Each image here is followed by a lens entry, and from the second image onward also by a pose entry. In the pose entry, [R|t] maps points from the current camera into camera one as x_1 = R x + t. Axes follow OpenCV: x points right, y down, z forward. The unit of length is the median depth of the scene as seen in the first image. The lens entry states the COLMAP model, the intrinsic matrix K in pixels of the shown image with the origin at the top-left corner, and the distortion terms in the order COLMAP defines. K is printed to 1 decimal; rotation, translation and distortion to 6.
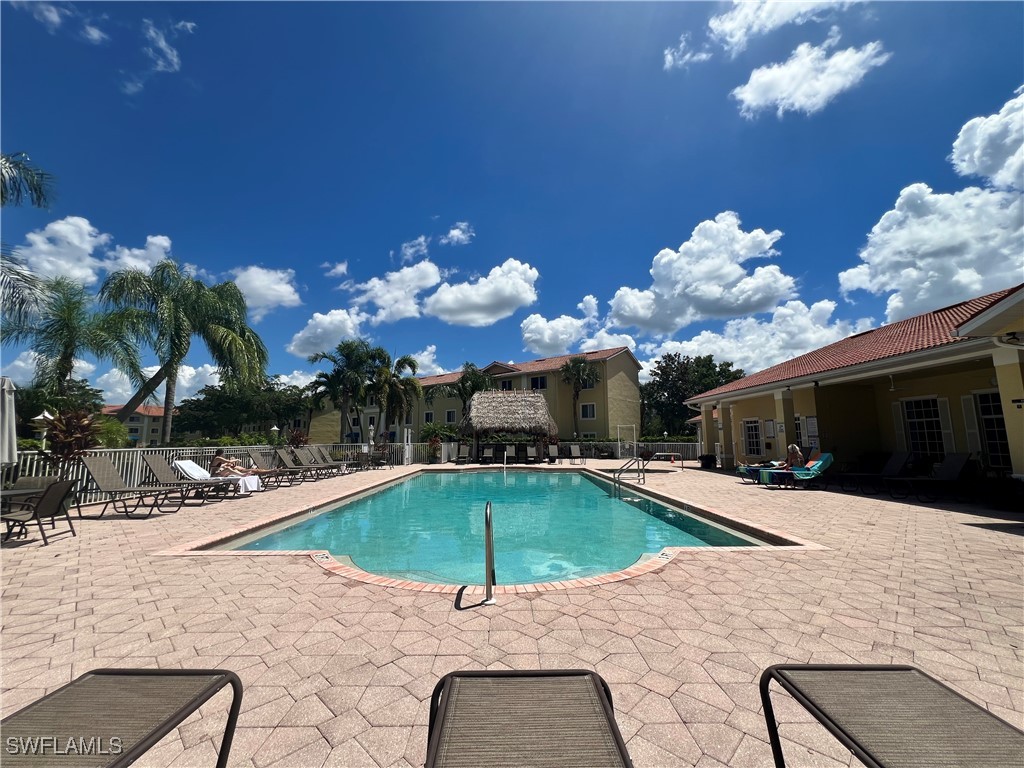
lens RADIAL K [[411.4, 0, 512.0], [0, 411.4, 384.0], [0, 0, 1]] dist [-0.015159, -0.000075]
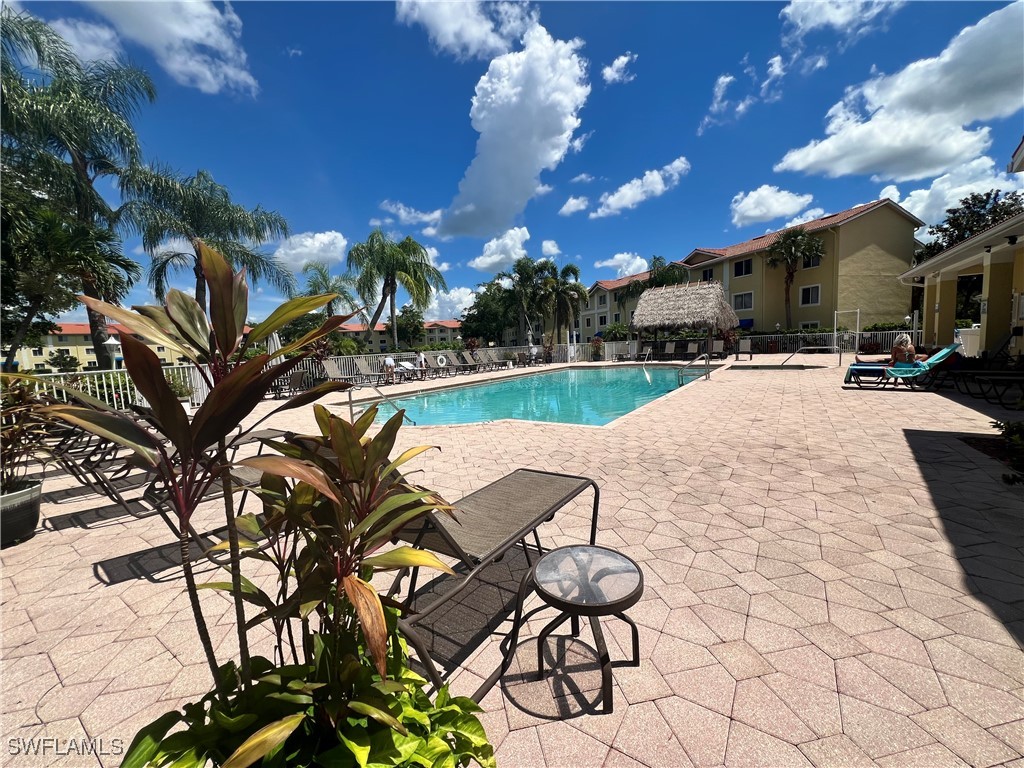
lens RADIAL K [[411.2, 0, 512.0], [0, 411.2, 384.0], [0, 0, 1]] dist [0.001008, 0.000042]
pose [[0.828551, 0.021211, -0.559512, 0.210935], [0.116433, 0.970911, 0.209227, -0.004131], [0.547674, -0.238501, 0.801979, -0.023662]]
